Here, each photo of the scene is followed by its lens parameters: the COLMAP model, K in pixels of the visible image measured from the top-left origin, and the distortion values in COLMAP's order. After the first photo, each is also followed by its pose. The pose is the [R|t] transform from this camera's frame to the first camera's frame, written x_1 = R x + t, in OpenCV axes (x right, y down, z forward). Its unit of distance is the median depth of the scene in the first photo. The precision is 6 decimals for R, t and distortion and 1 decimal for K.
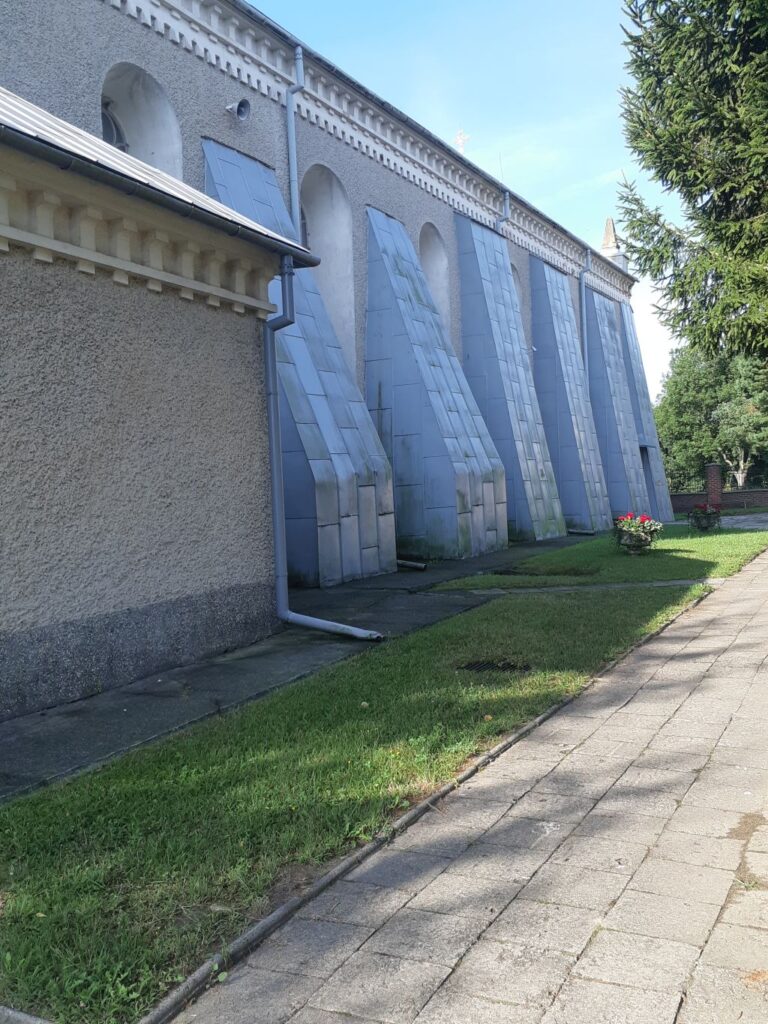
lens RADIAL K [[1002.4, 0, 357.8], [0, 1002.4, 512.4], [0, 0, 1]] dist [0.009478, -0.009340]
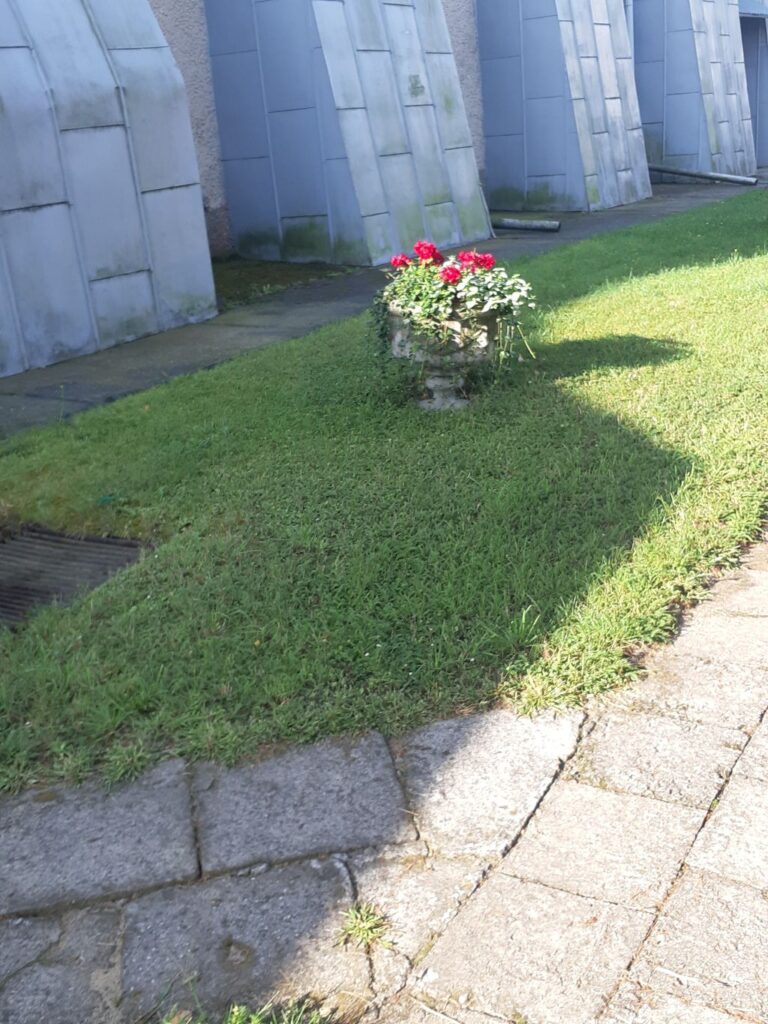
lens RADIAL K [[1002.4, 0, 357.8], [0, 1002.4, 512.4], [0, 0, 1]] dist [0.009478, -0.009340]
pose [[0.989392, -0.000042, -0.145267, 0.220389], [0.049951, 0.939122, 0.339934, -0.016041], [0.136410, -0.343584, 0.929162, 0.553040]]
